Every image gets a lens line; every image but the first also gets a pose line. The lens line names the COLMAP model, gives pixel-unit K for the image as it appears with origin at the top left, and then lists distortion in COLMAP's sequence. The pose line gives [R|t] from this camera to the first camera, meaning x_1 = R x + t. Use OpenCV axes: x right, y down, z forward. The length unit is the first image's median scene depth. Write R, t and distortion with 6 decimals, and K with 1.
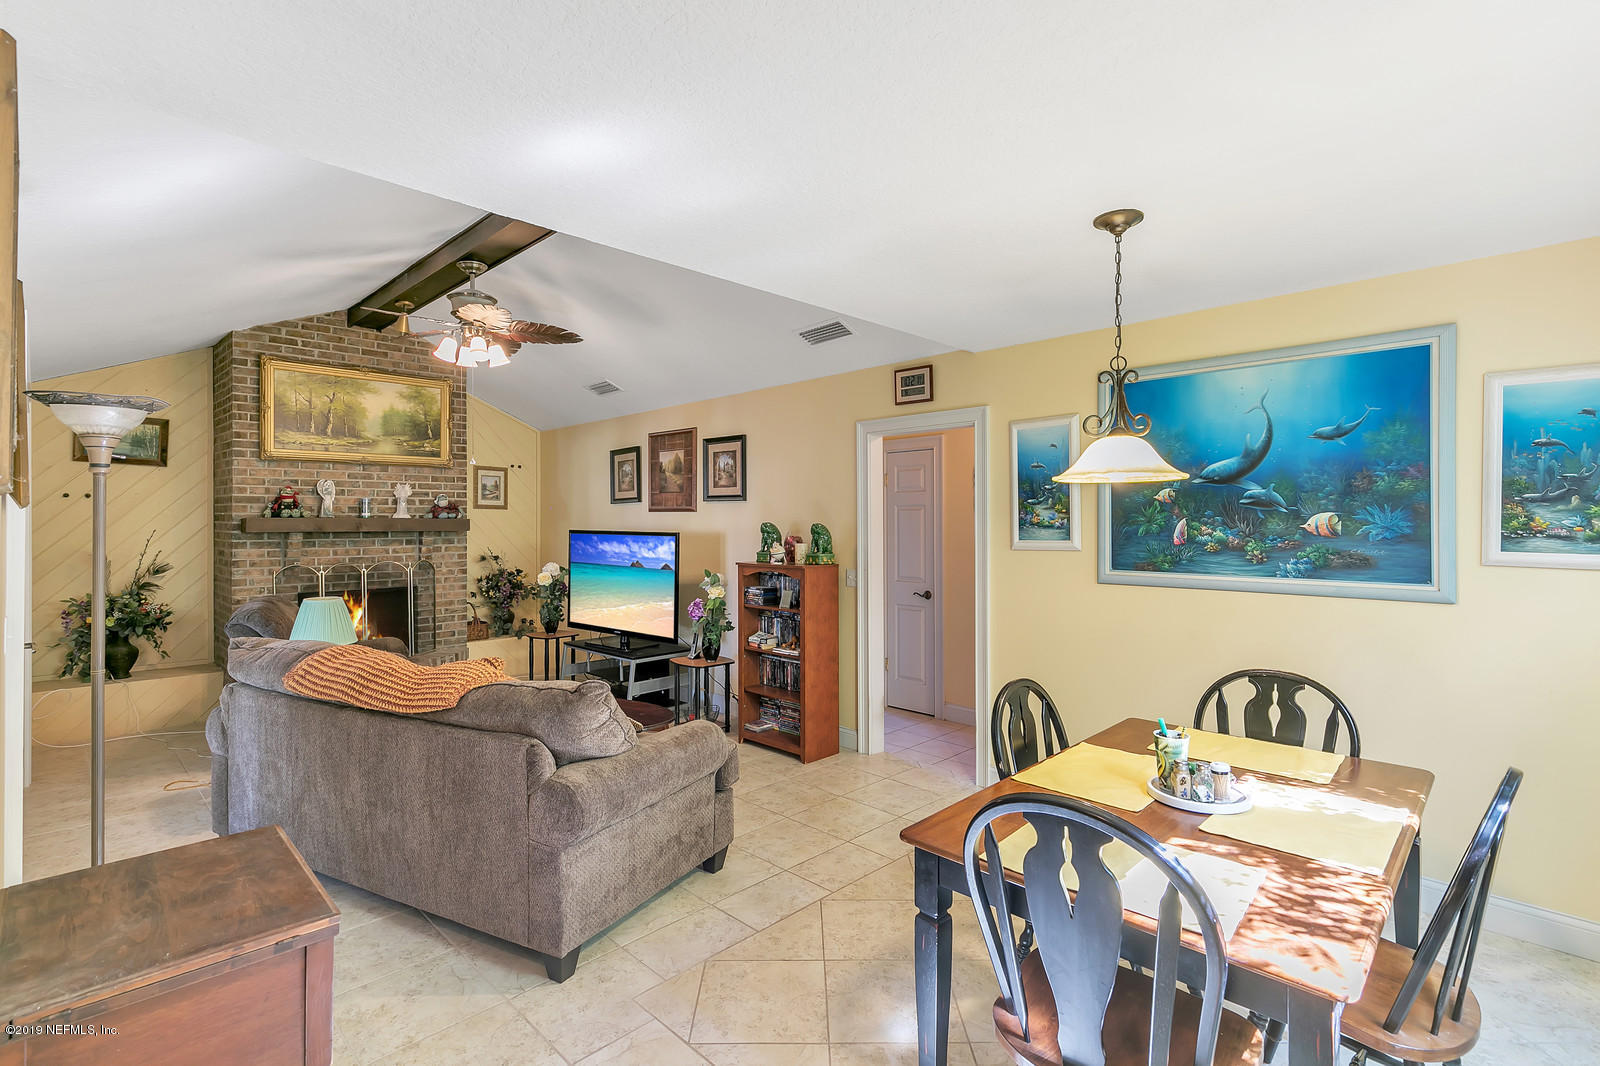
lens RADIAL K [[752.2, 0, 798.9], [0, 752.2, 518.1], [0, 0, 1]] dist [0.000223, -0.000172]
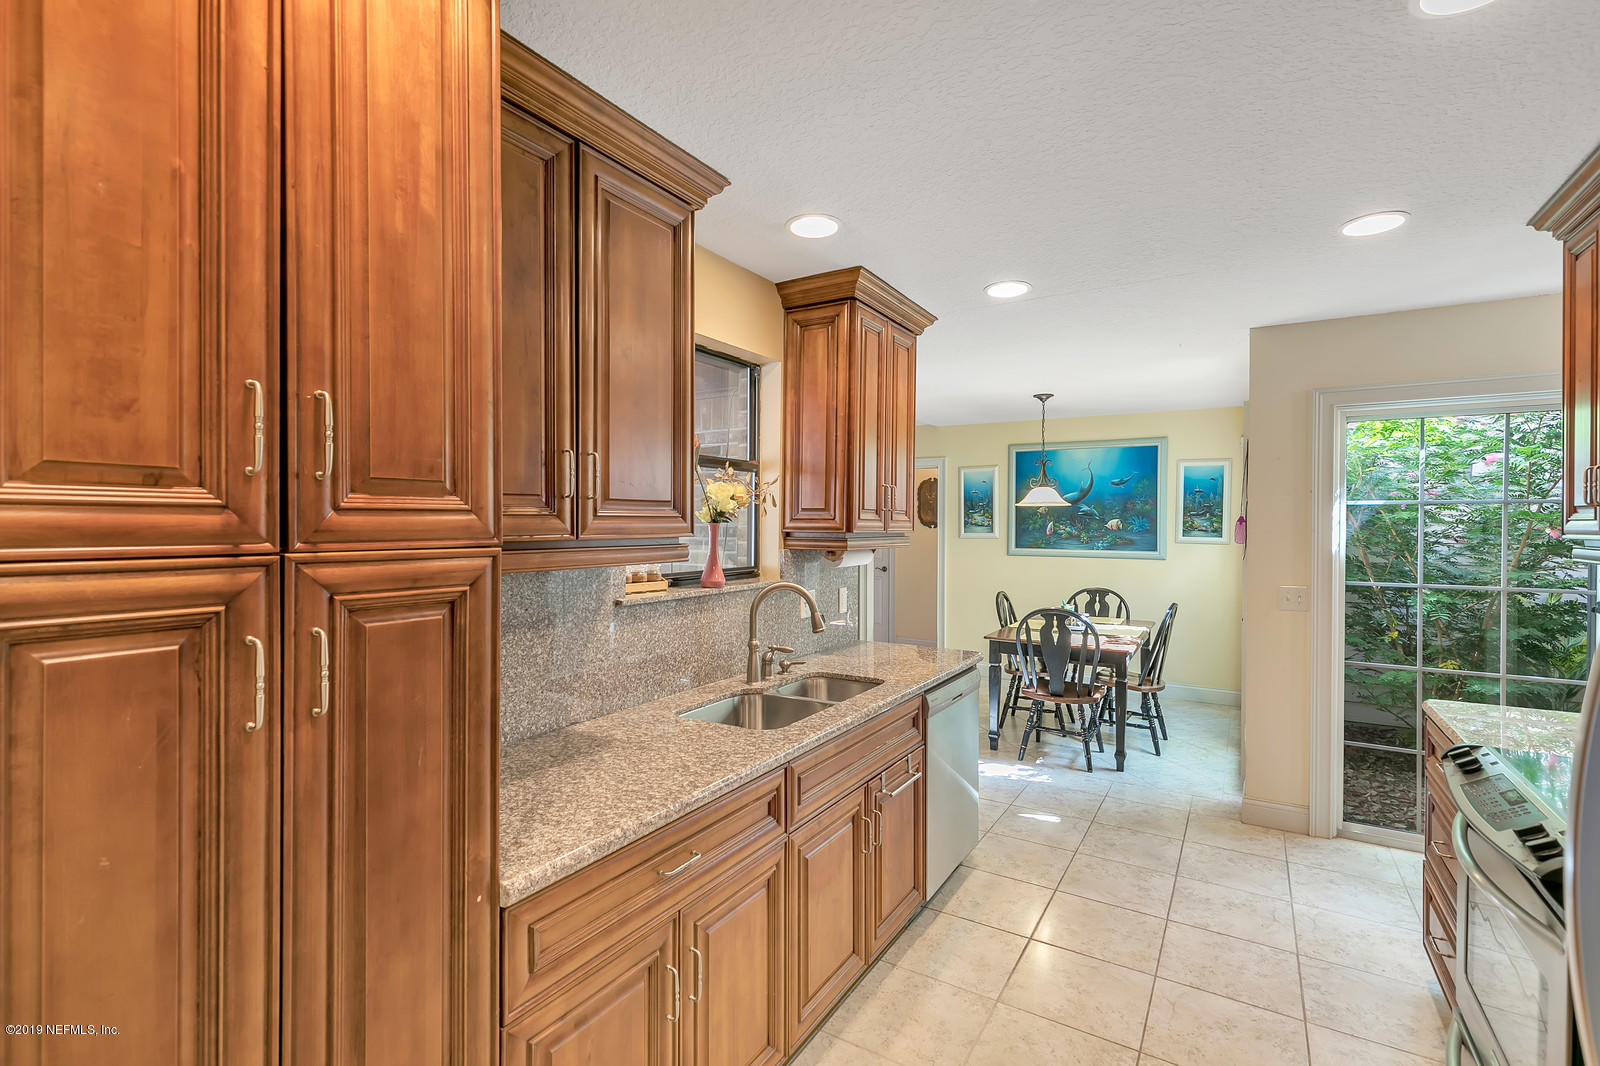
lens RADIAL K [[740.5, 0, 800.7], [0, 740.5, 526.3], [0, 0, 1]] dist [0.009116, -0.000458]
pose [[0.972911, 0.003361, 0.231156, -0.723211], [-0.006358, 0.999905, 0.012221, -0.008379], [-0.231093, -0.013360, 0.972840, -0.929051]]
